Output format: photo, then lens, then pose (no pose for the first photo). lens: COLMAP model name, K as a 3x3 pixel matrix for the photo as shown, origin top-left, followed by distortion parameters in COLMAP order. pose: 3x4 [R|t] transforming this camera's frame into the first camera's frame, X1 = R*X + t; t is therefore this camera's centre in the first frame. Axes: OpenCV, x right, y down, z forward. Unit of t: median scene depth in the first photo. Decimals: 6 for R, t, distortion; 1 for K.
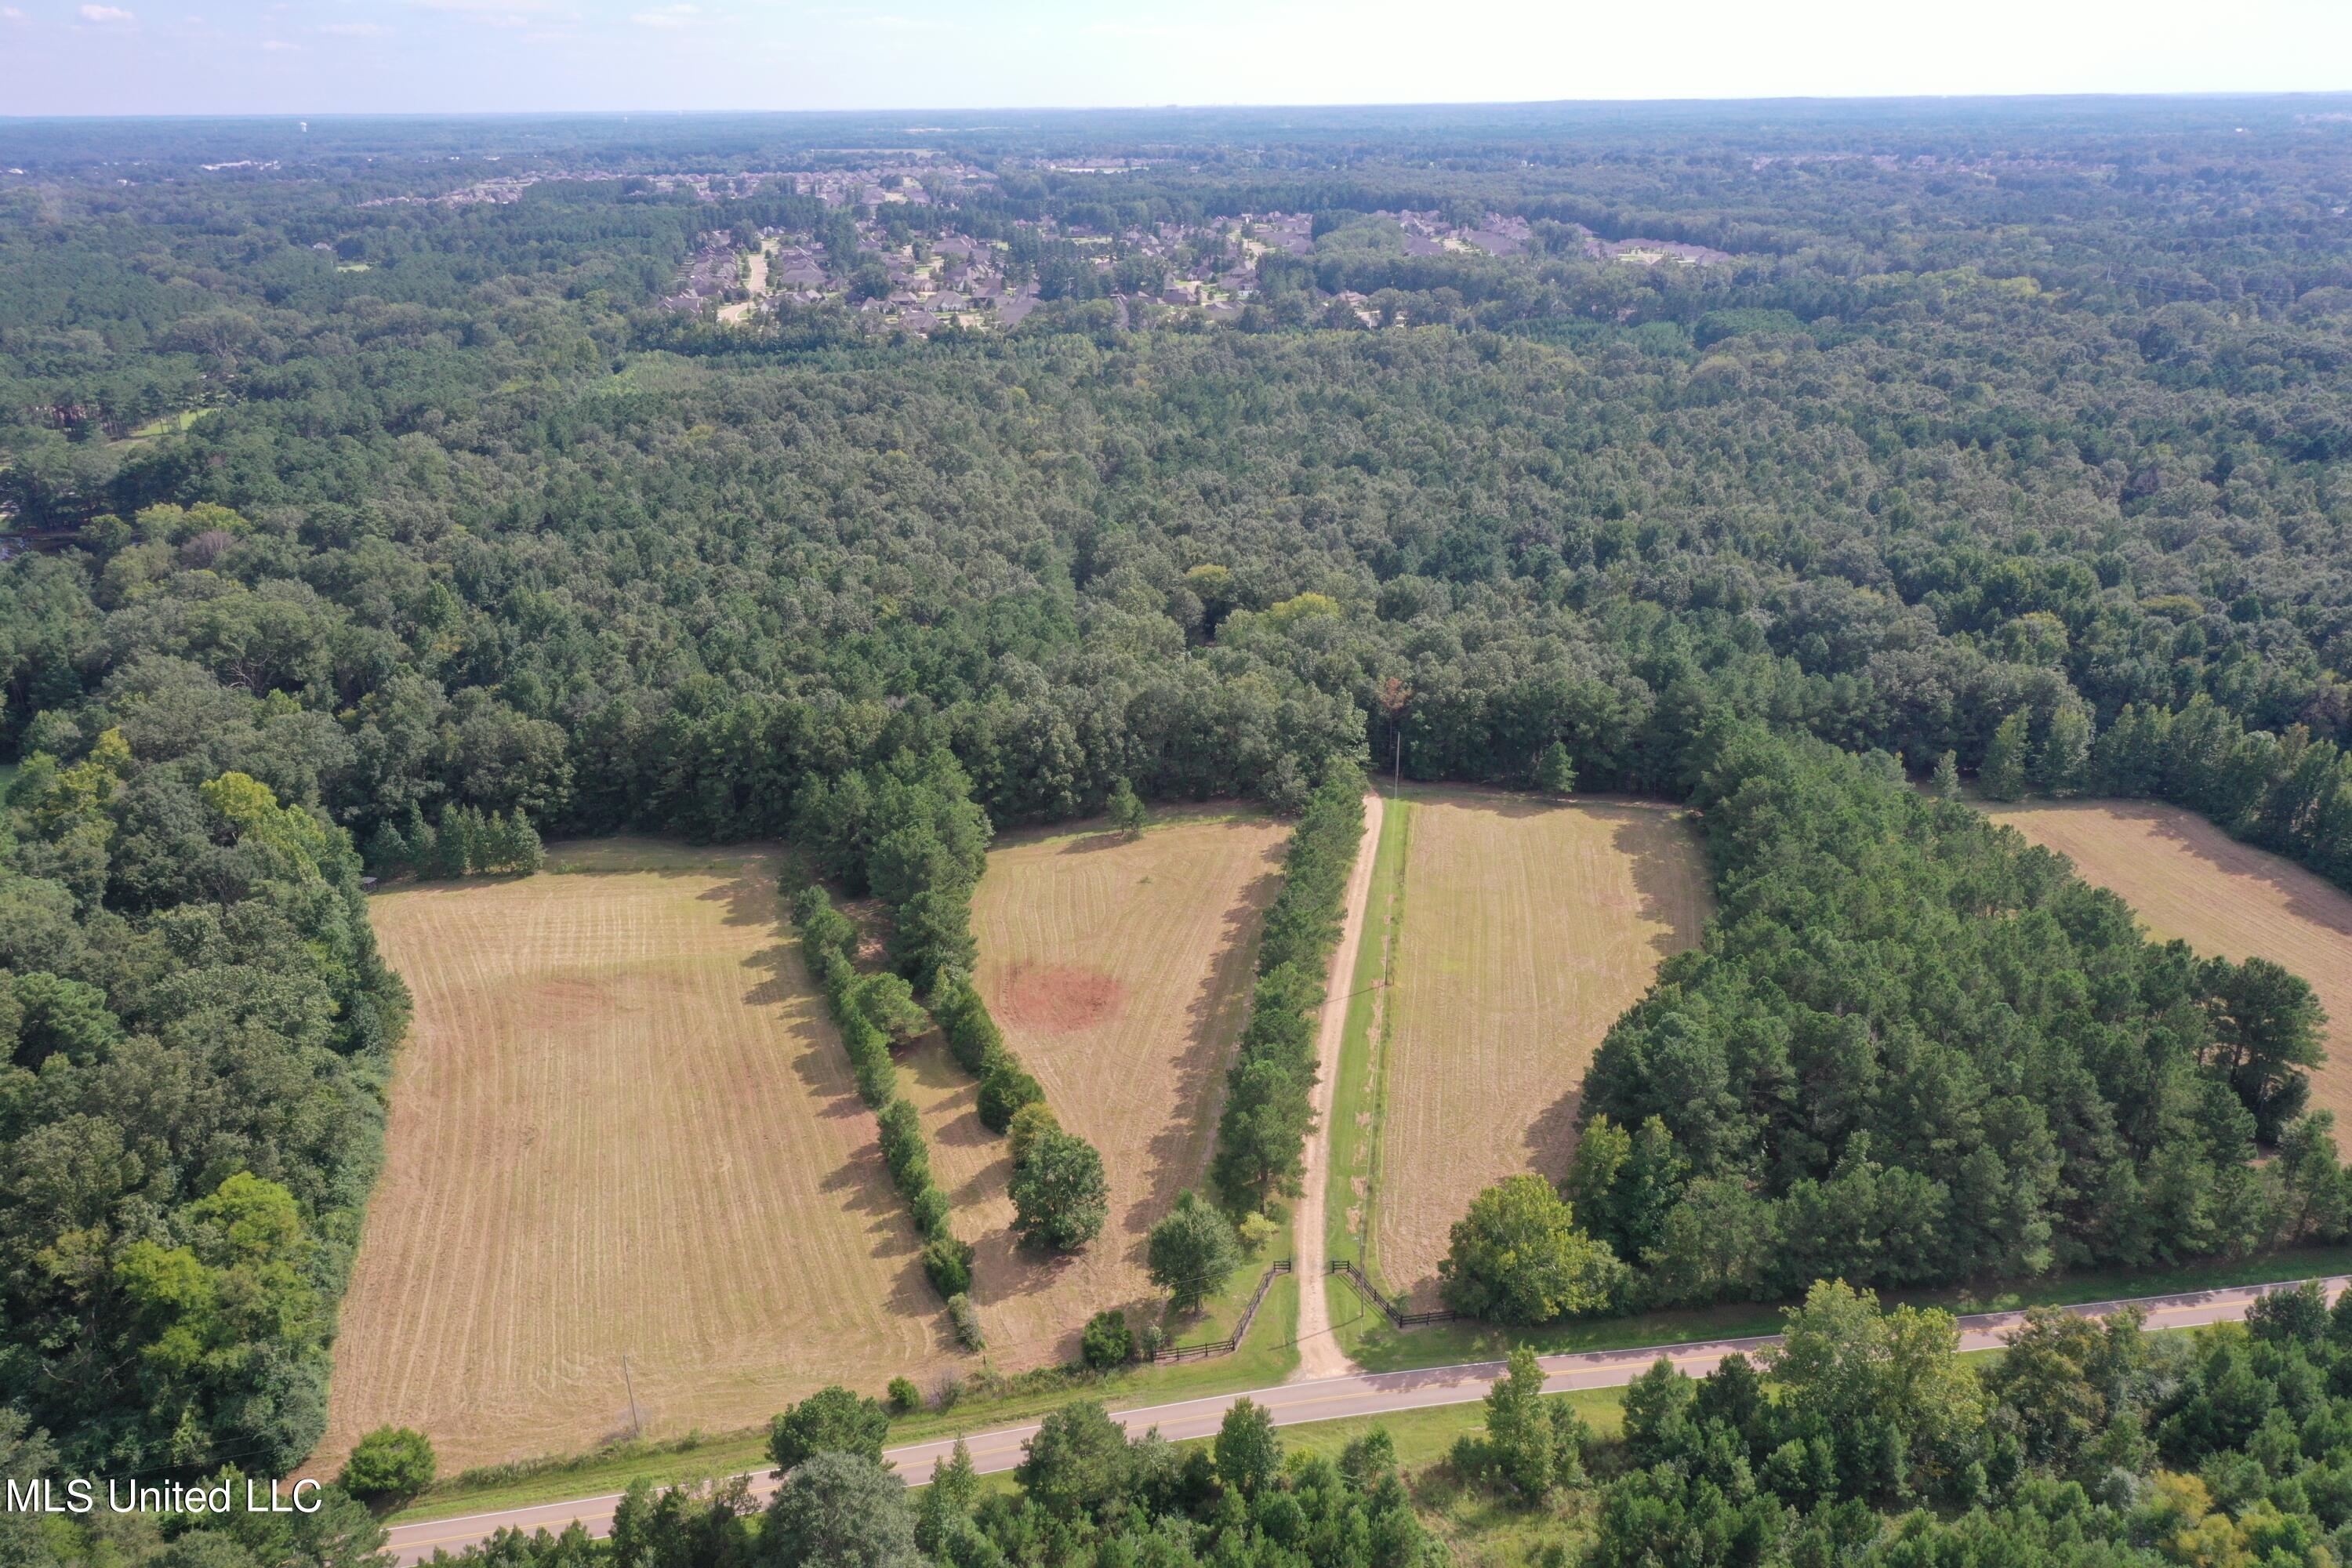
lens RADIAL K [[1850.8, 0, 1161.5], [0, 1850.8, 780.6], [0, 0, 1]] dist [0.003201, 0.007866]
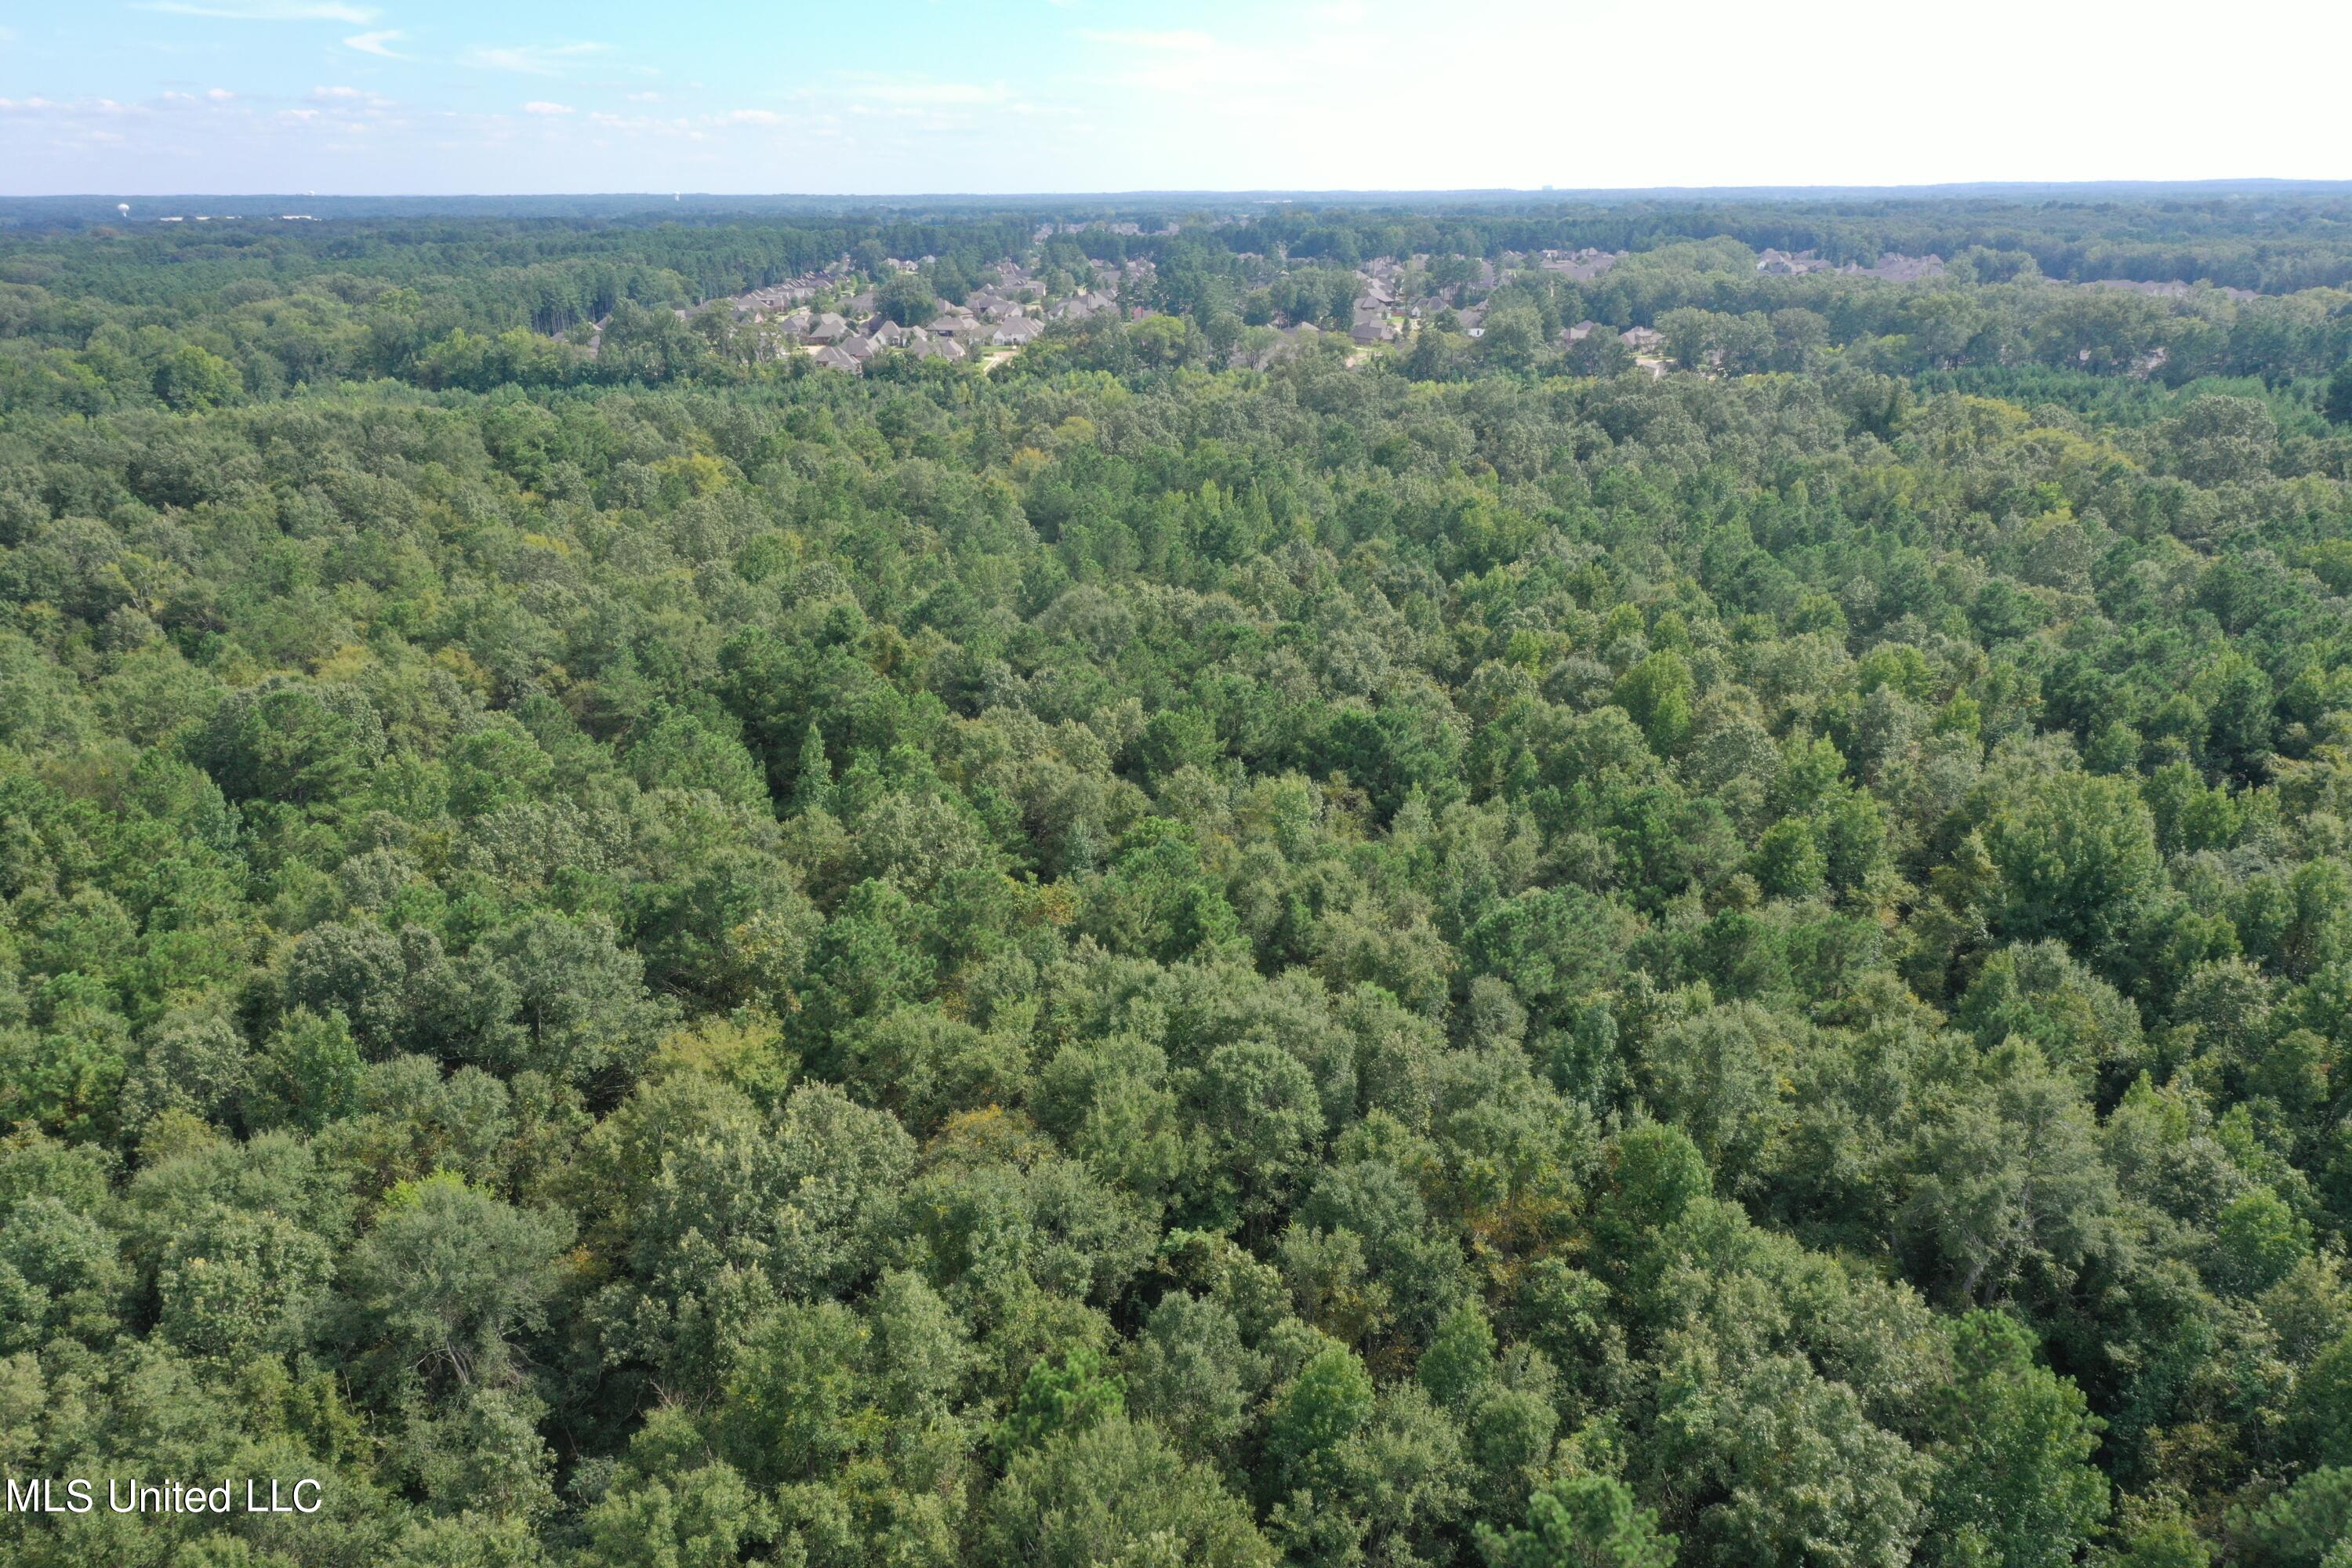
lens RADIAL K [[1850.8, 0, 1179.3], [0, 1850.8, 788.9], [0, 0, 1]] dist [0.003201, 0.007866]
pose [[0.982298, 0.062804, -0.176484, 0.149055], [-0.069700, 0.997017, -0.033141, -0.177566], [0.173876, 0.044855, 0.983745, 0.822356]]
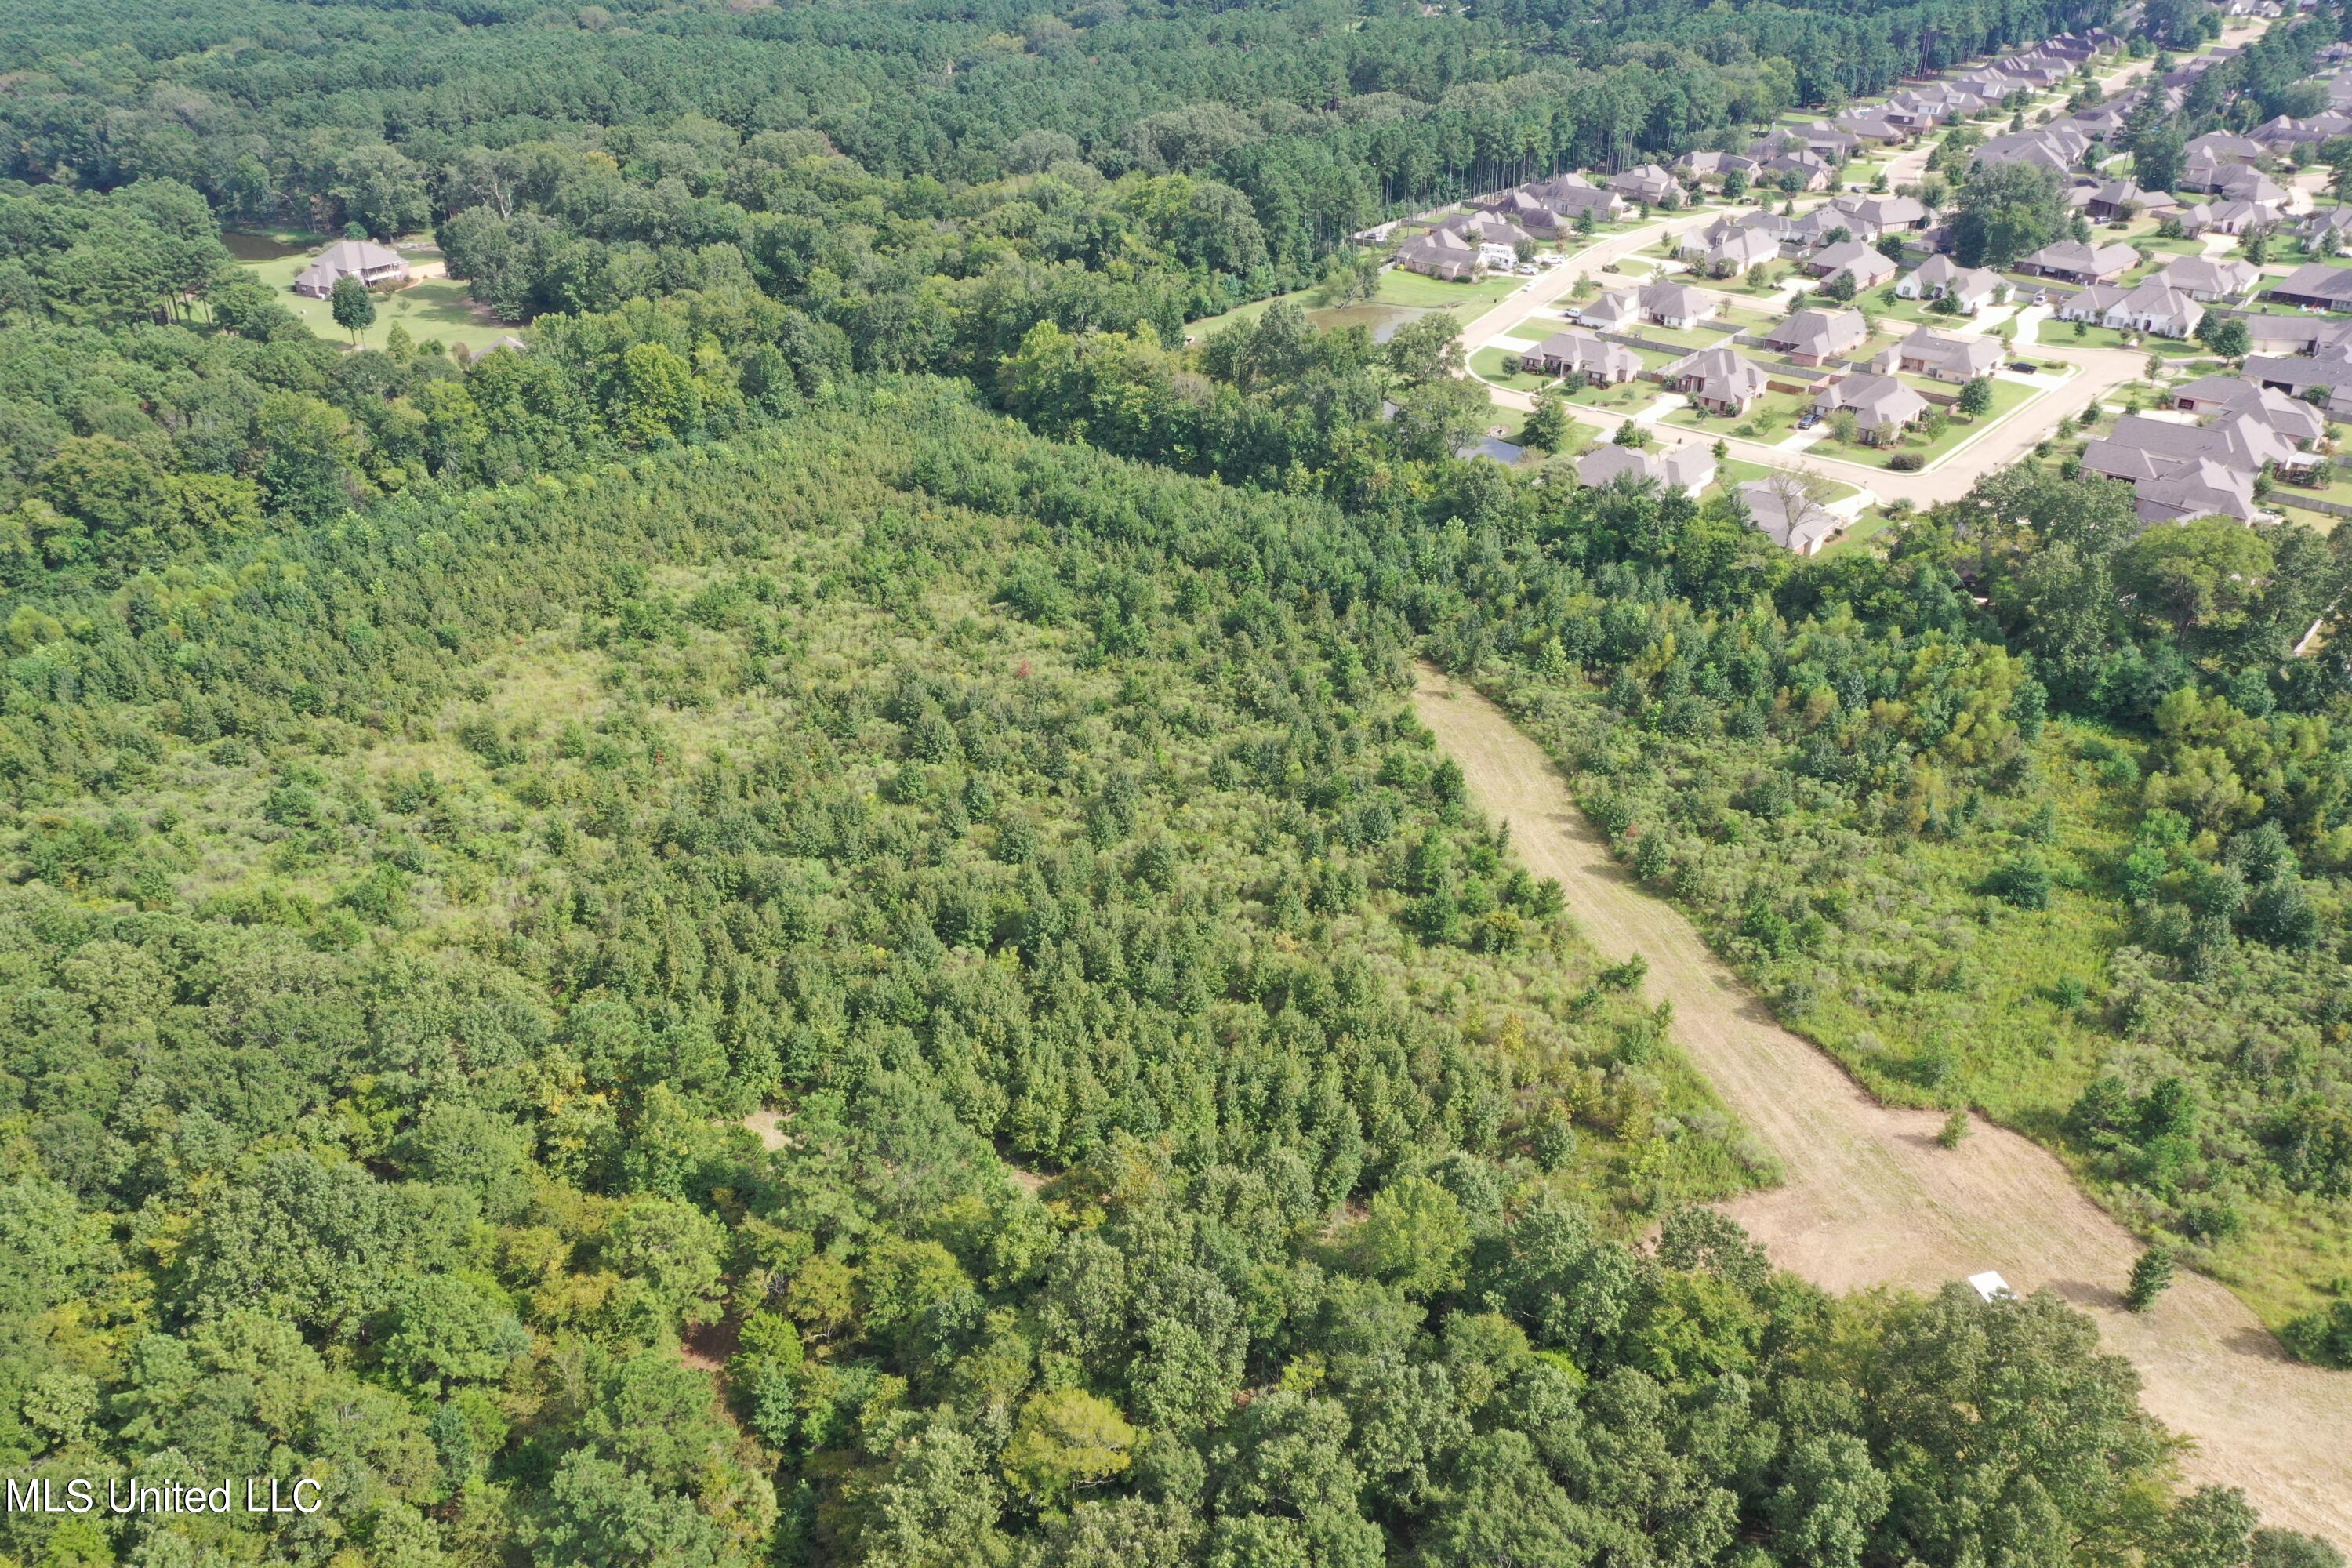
lens RADIAL K [[1850.8, 0, 1176.1], [0, 1850.8, 777.1], [0, 0, 1]] dist [0.003201, 0.007866]
pose [[0.621019, 0.373450, -0.689108, 0.119991], [-0.265571, 0.927445, 0.263283, -0.471594], [0.737433, 0.019503, 0.675139, 1.322827]]
